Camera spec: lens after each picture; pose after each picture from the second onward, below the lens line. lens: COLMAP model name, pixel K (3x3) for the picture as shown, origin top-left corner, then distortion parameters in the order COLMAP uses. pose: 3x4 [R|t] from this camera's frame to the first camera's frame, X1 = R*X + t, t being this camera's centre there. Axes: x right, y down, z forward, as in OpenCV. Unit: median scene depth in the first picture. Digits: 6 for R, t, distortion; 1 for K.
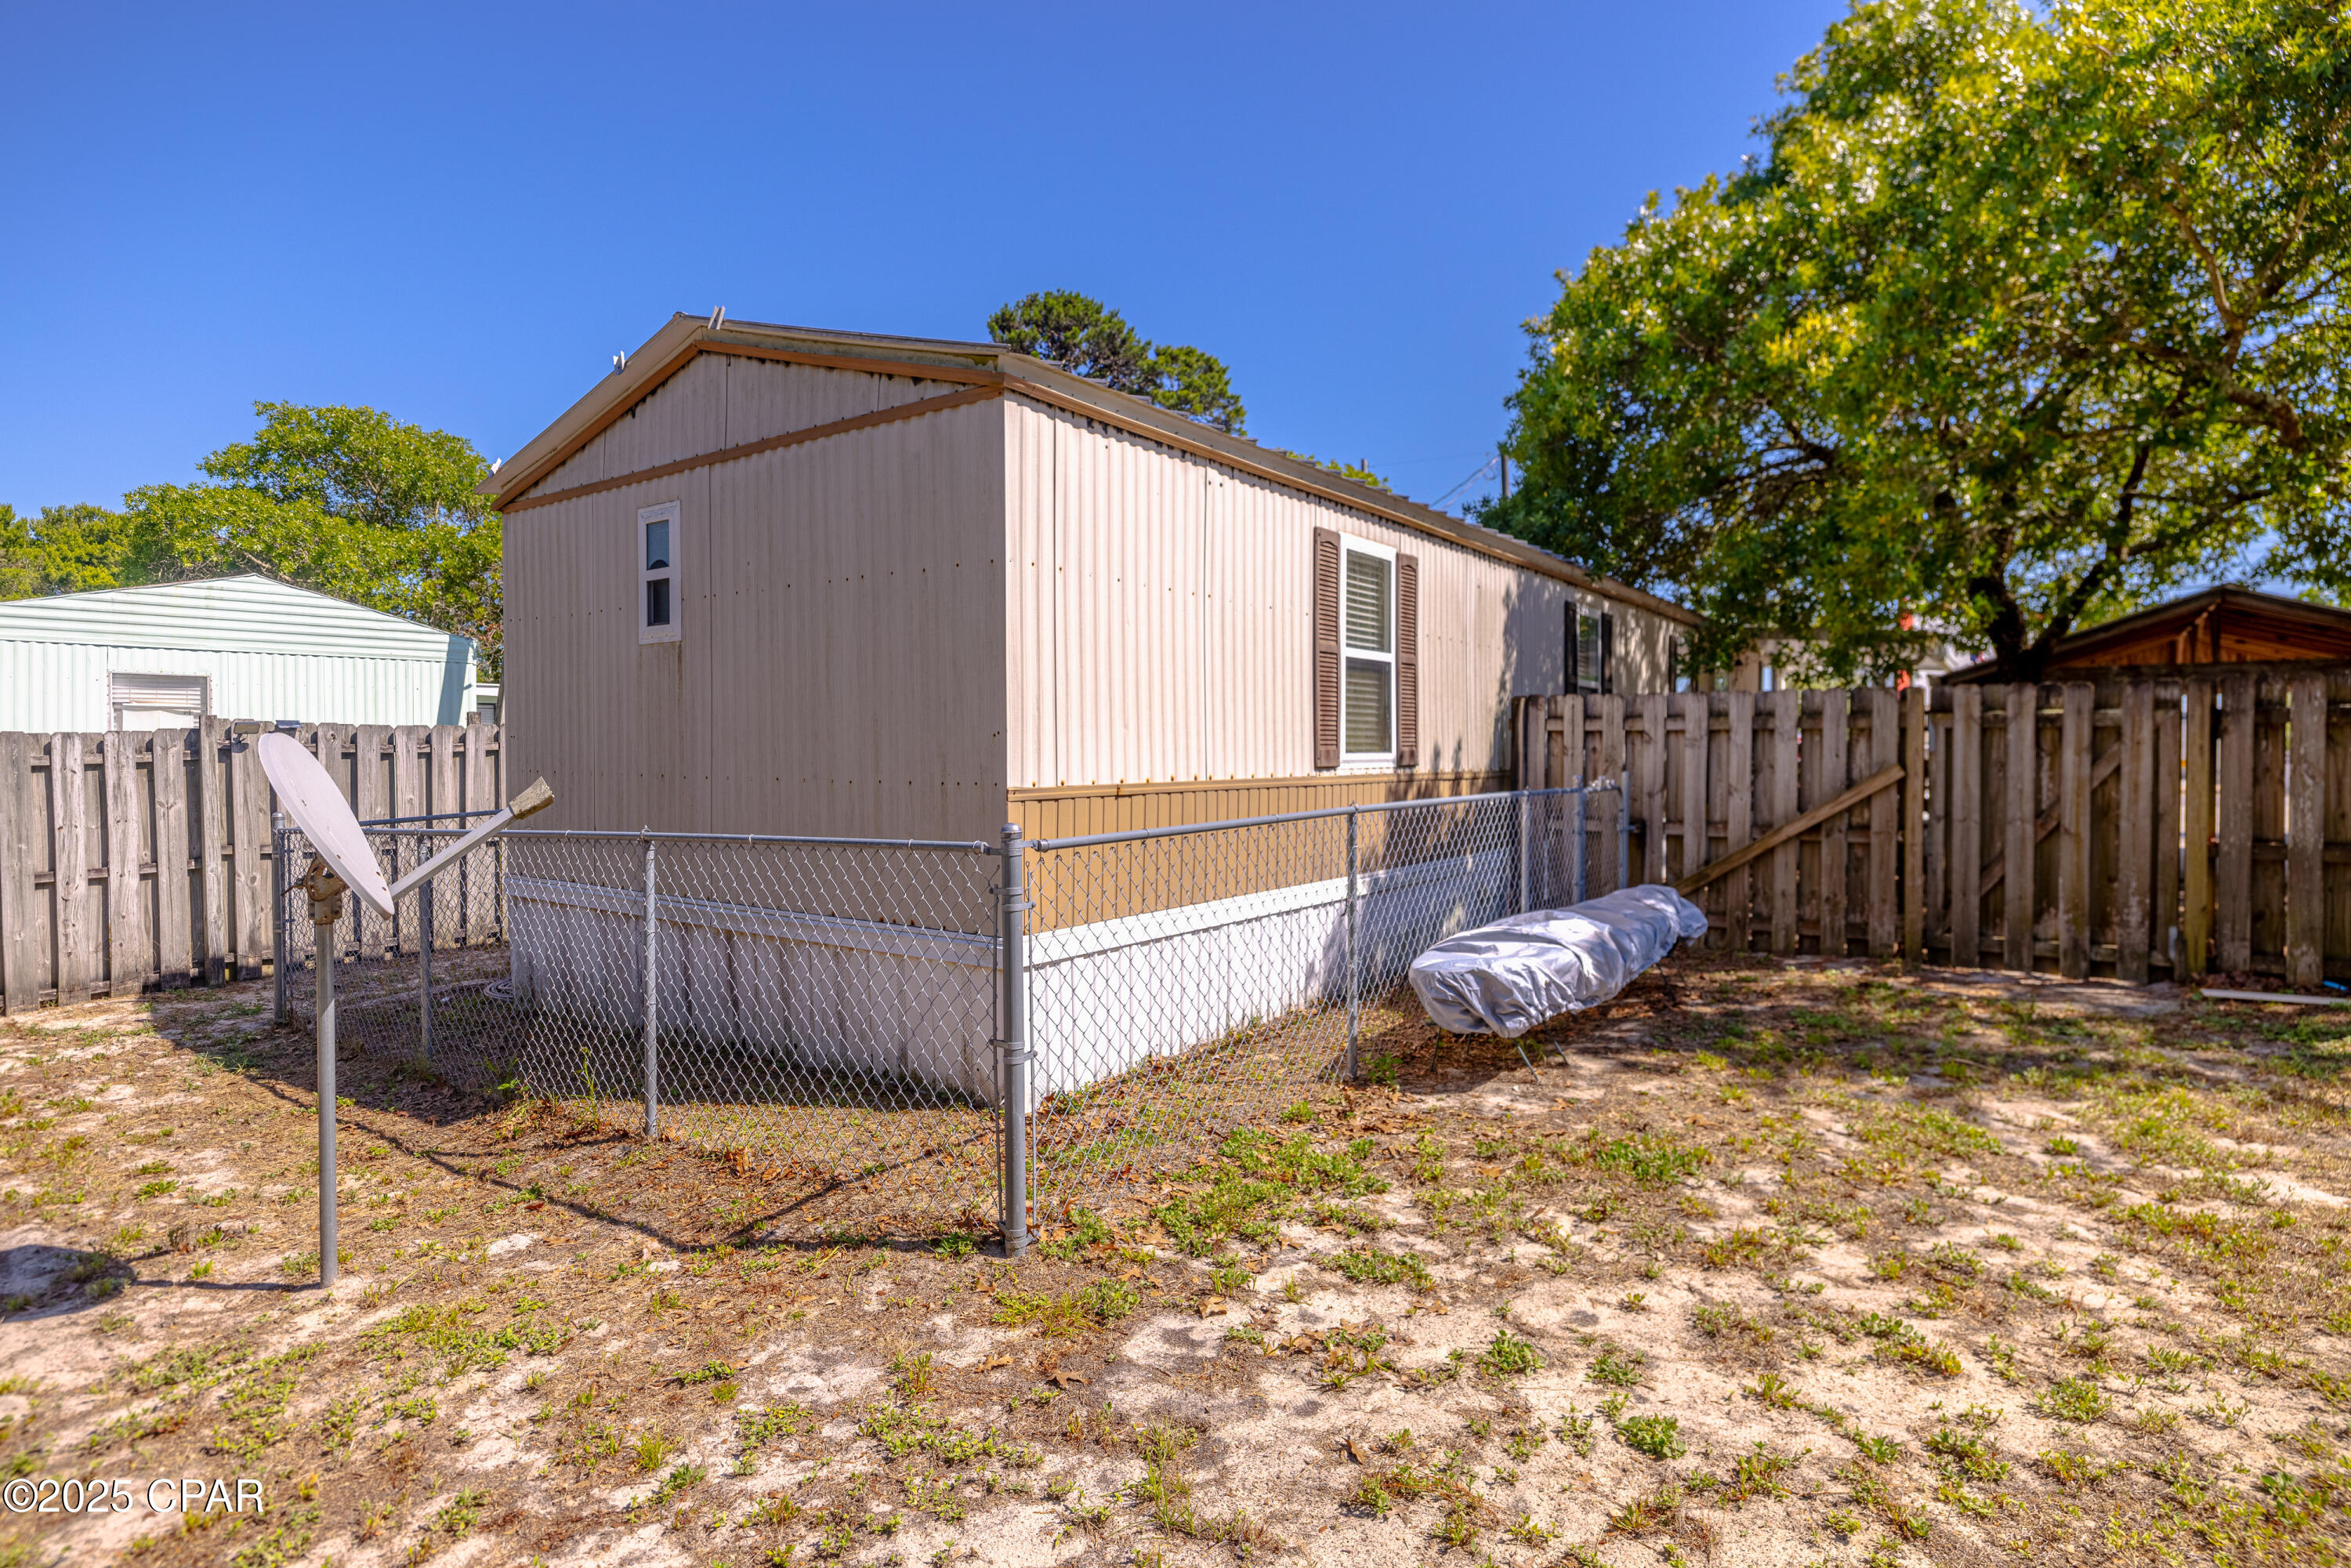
lens RADIAL K [[1193.3, 0, 1170.0], [0, 1193.3, 781.3], [0, 0, 1]] dist [0.001502, 0.000129]
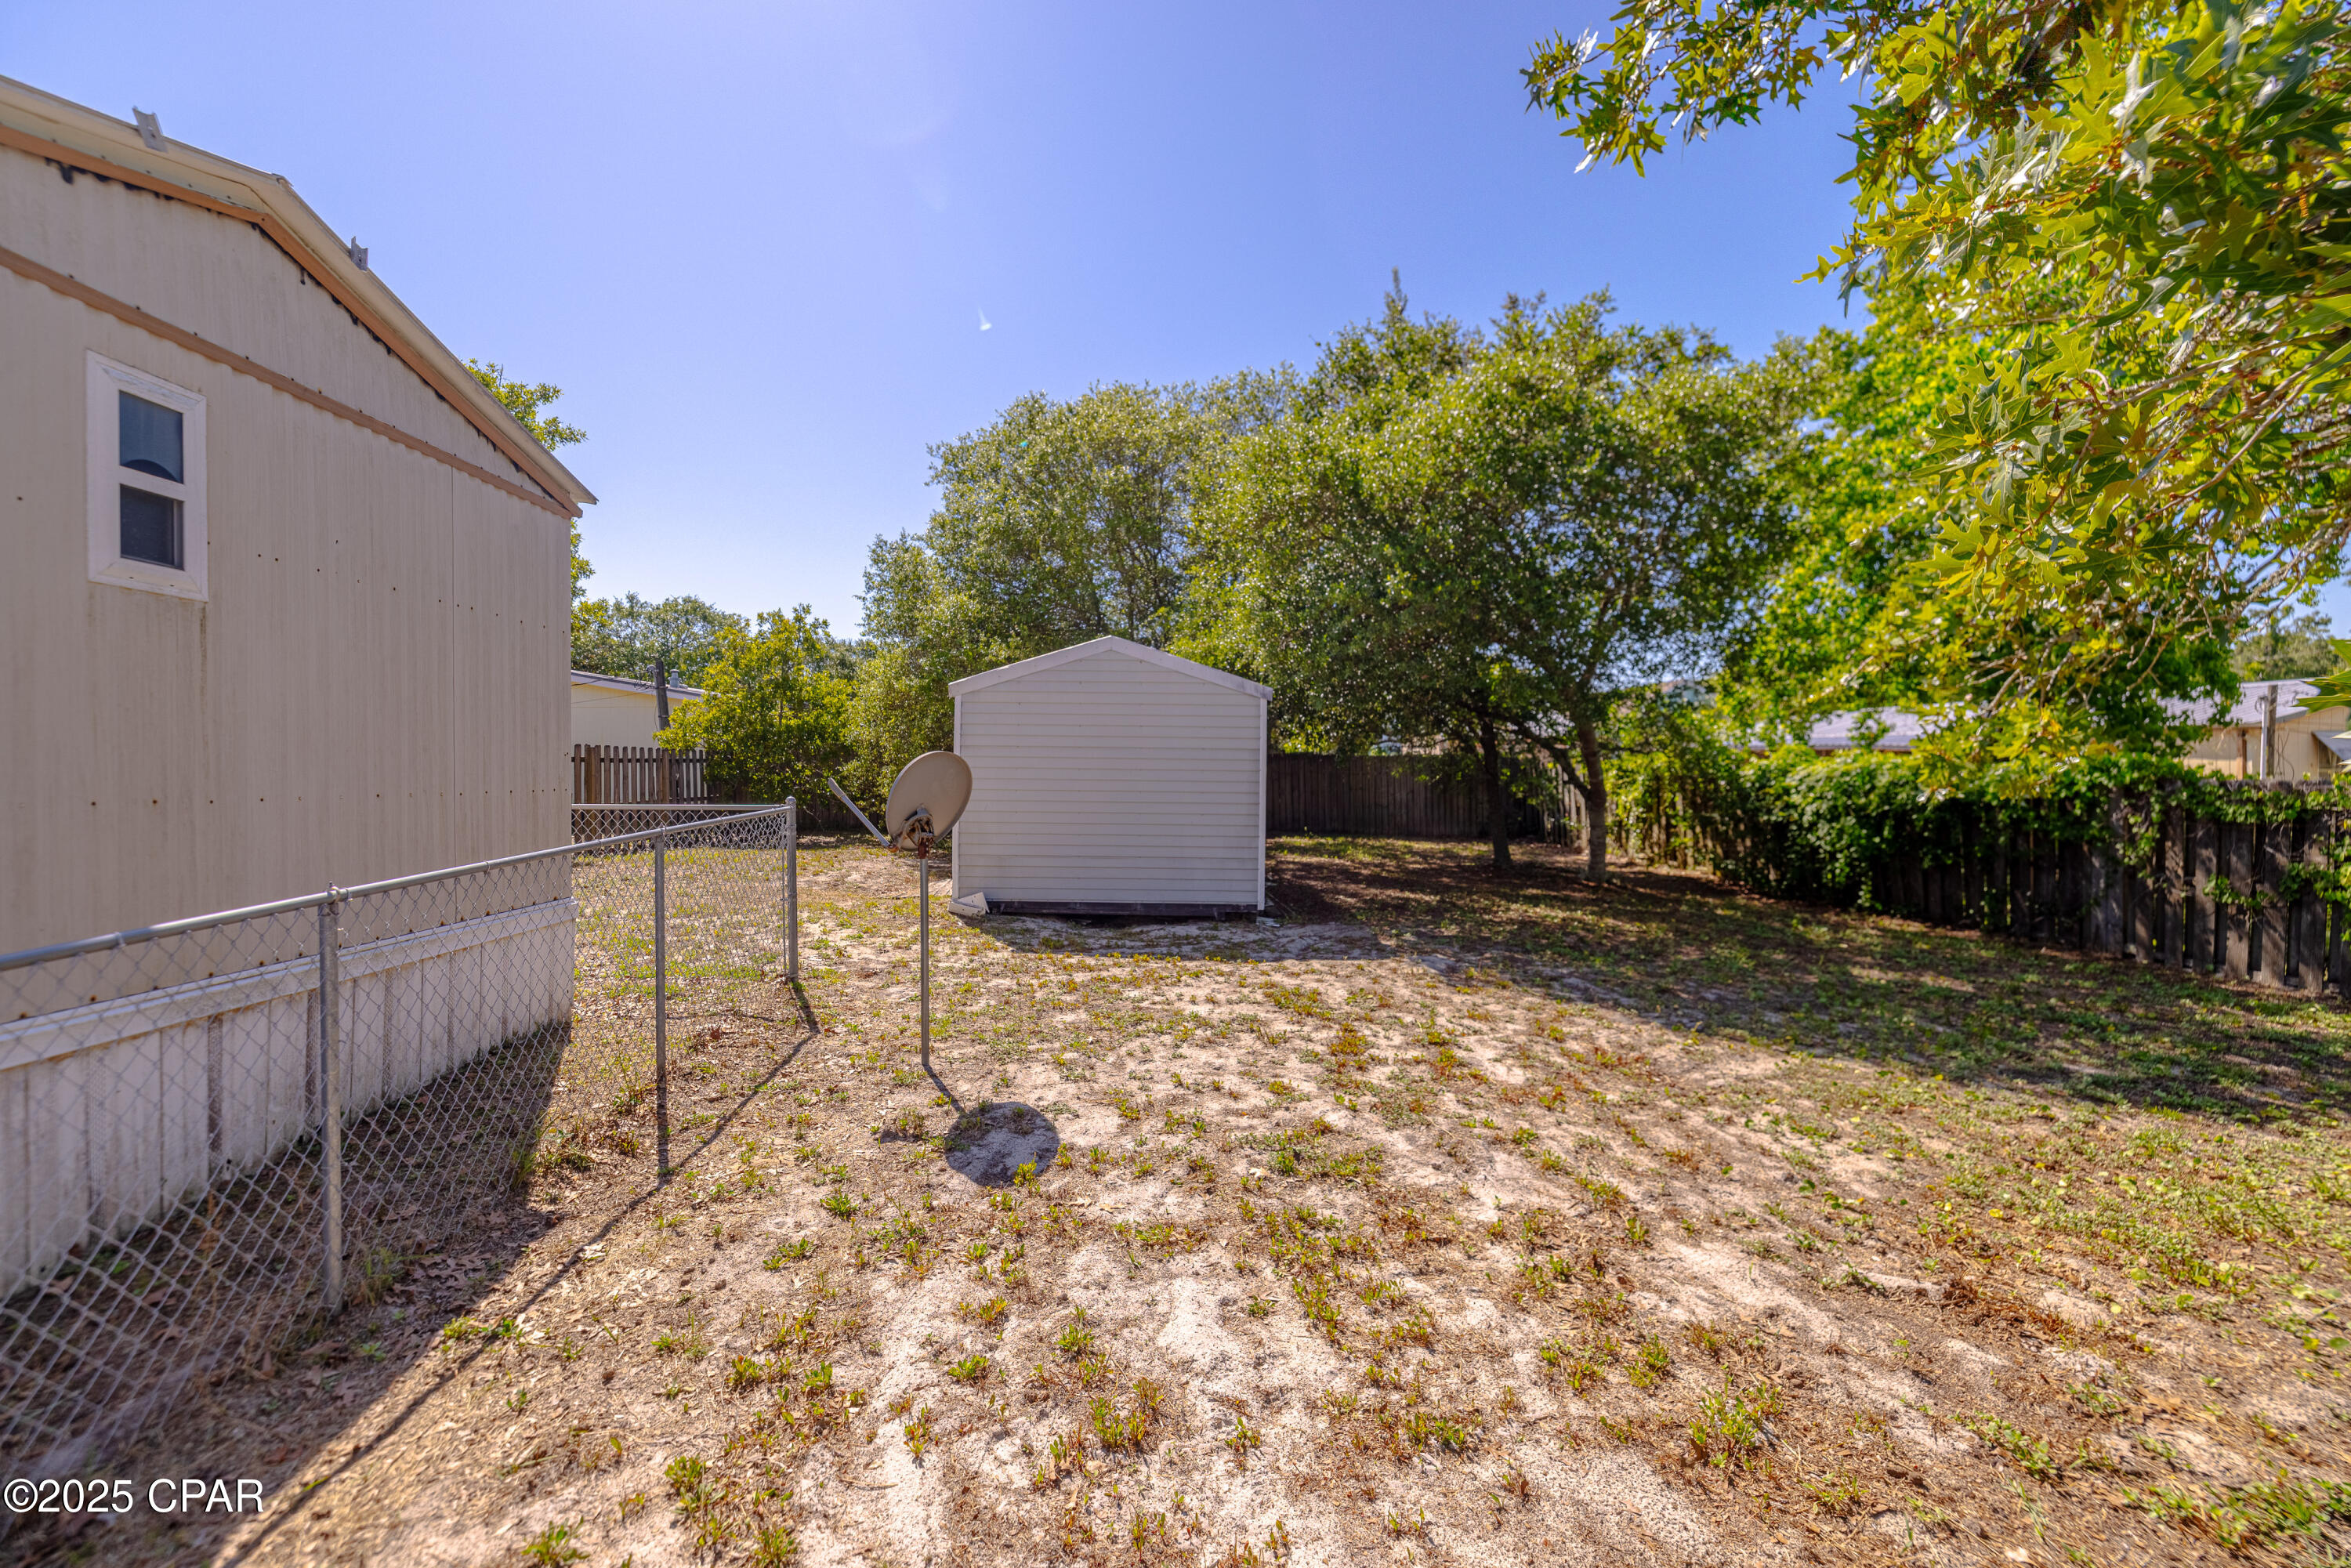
lens RADIAL K [[985.6, 0, 1159.9], [0, 985.6, 768.6], [0, 0, 1]] dist [0.000172, -0.000186]
pose [[-0.608970, 0.006475, 0.793167, -1.164135], [0.024926, 0.999629, 0.010976, -0.015527], [-0.792802, 0.026454, -0.608905, 0.898211]]
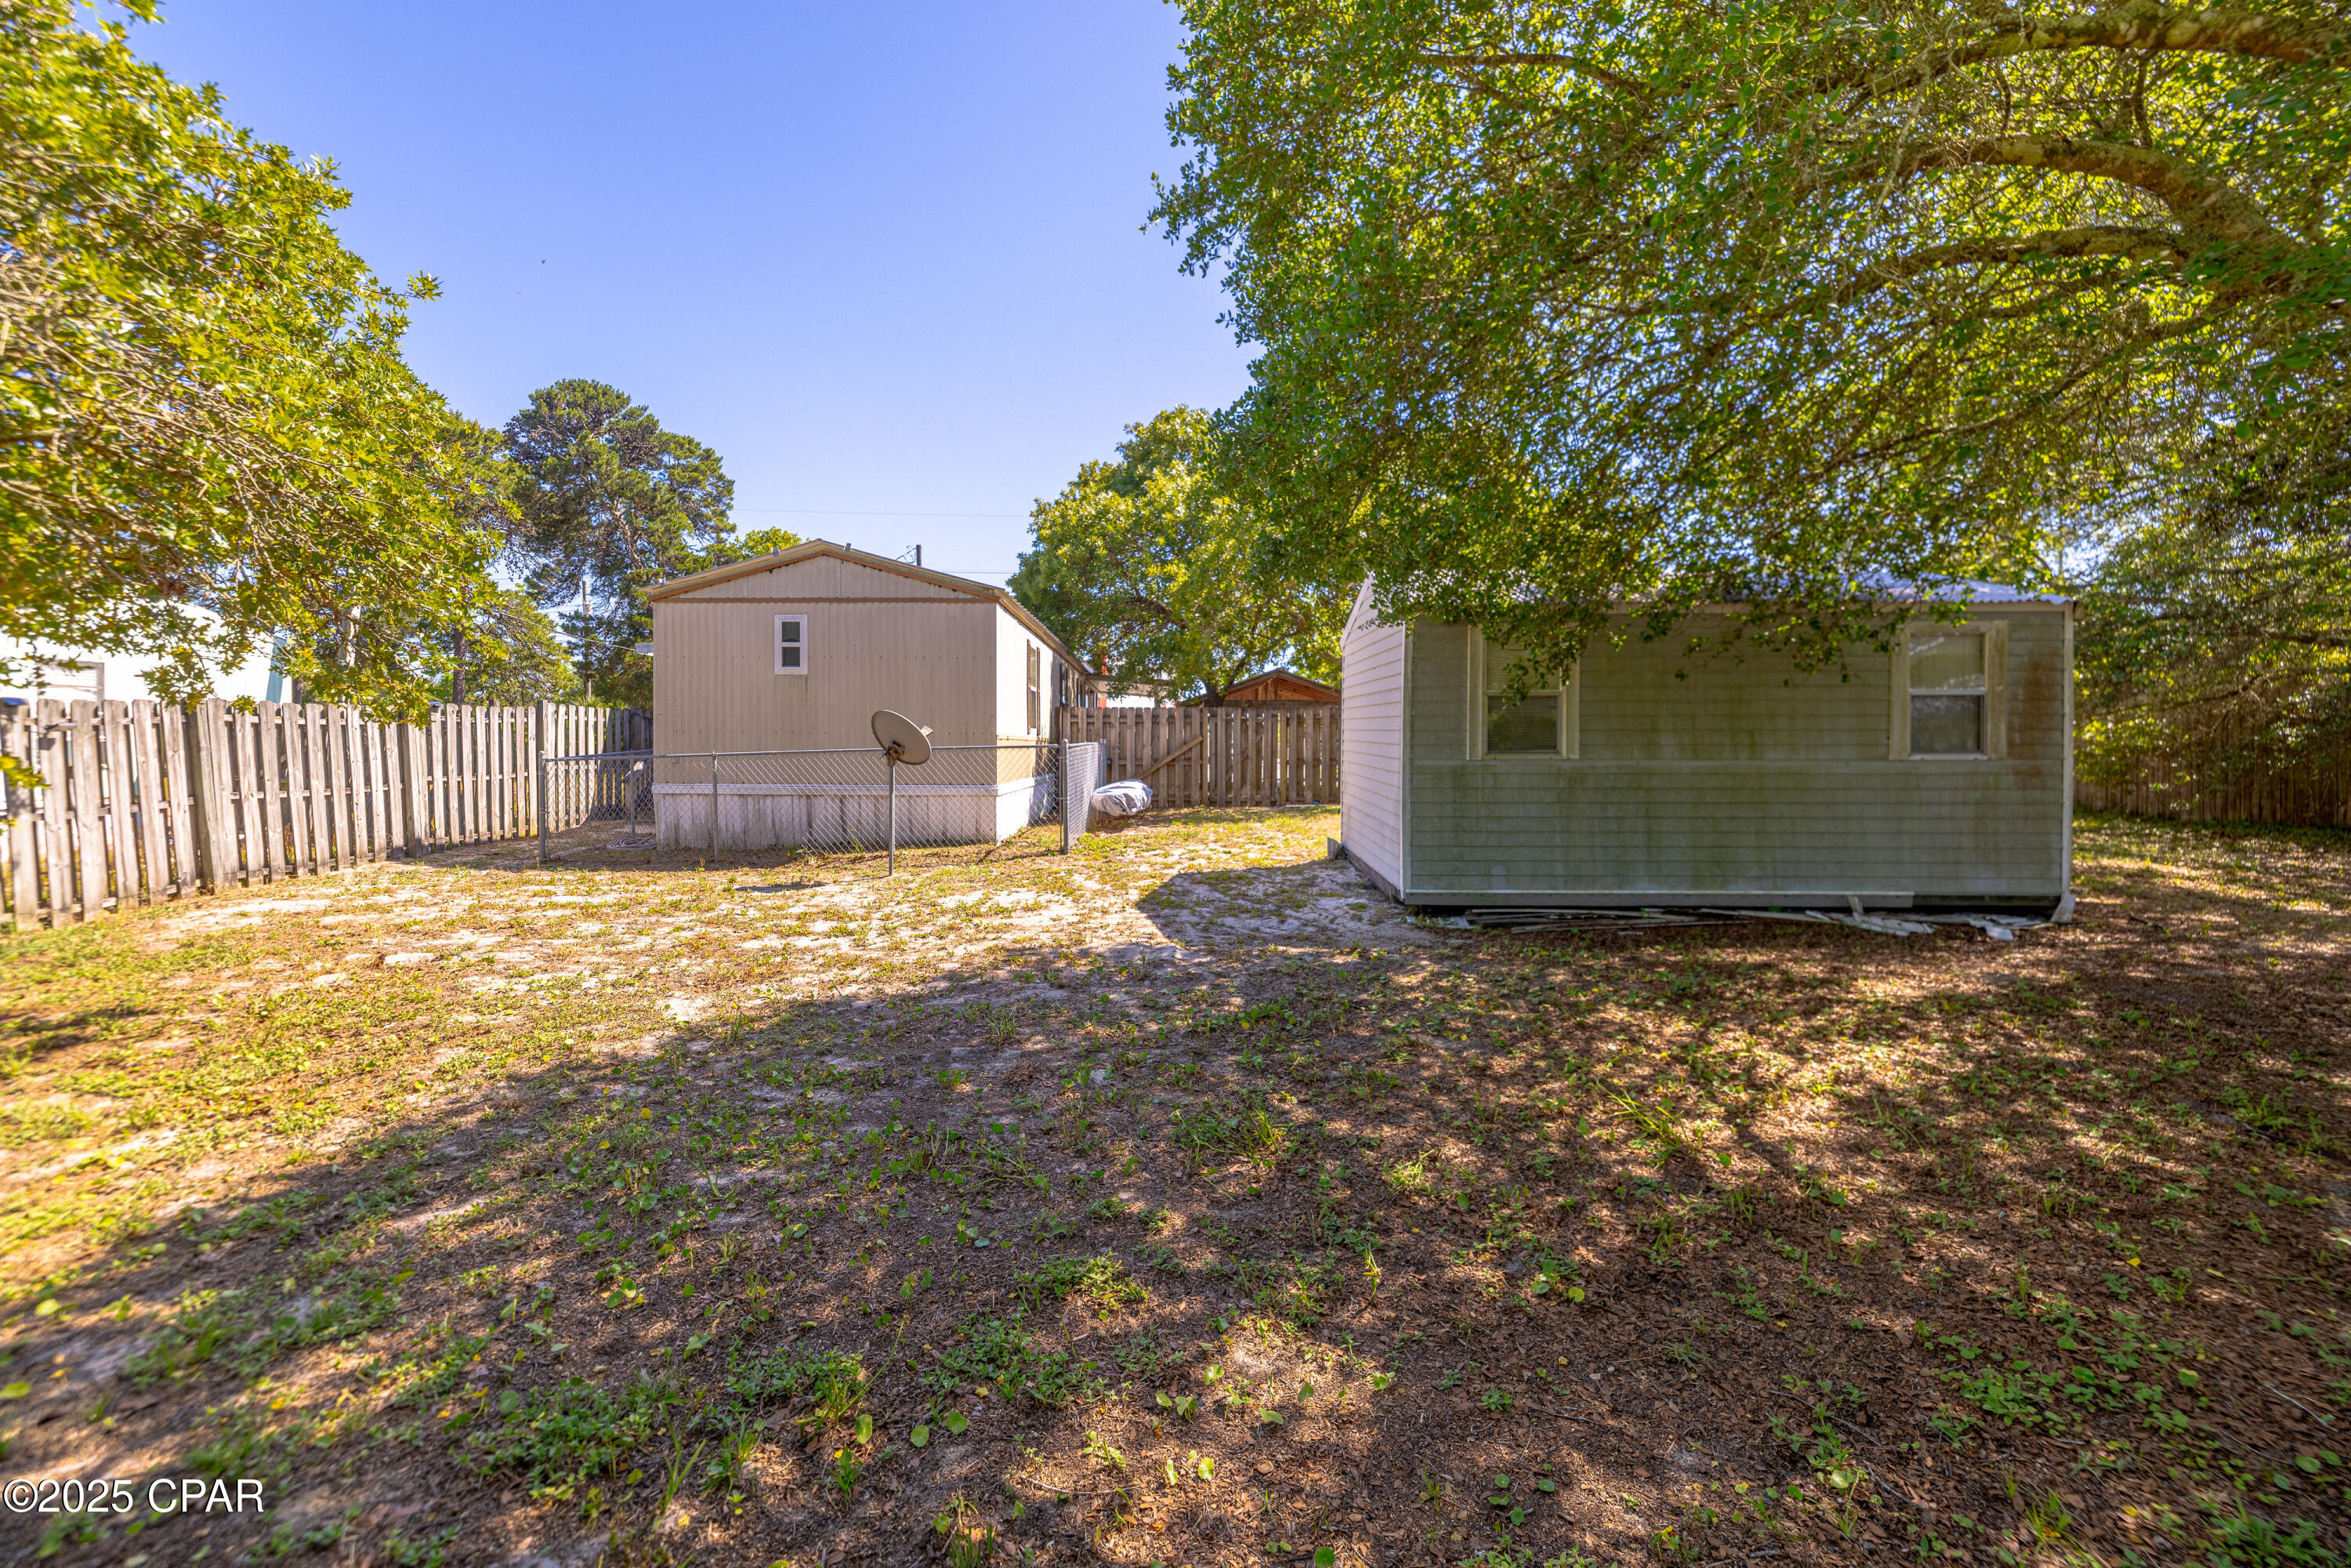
lens RADIAL K [[990.8, 0, 1157.2], [0, 990.8, 766.2], [0, 0, 1]] dist [0.000909, -0.000135]
pose [[0.811424, -0.007845, 0.584406, -0.972484], [0.011693, 0.999928, -0.002813, 0.074419], [-0.584341, 0.009116, 0.811457, -0.956223]]
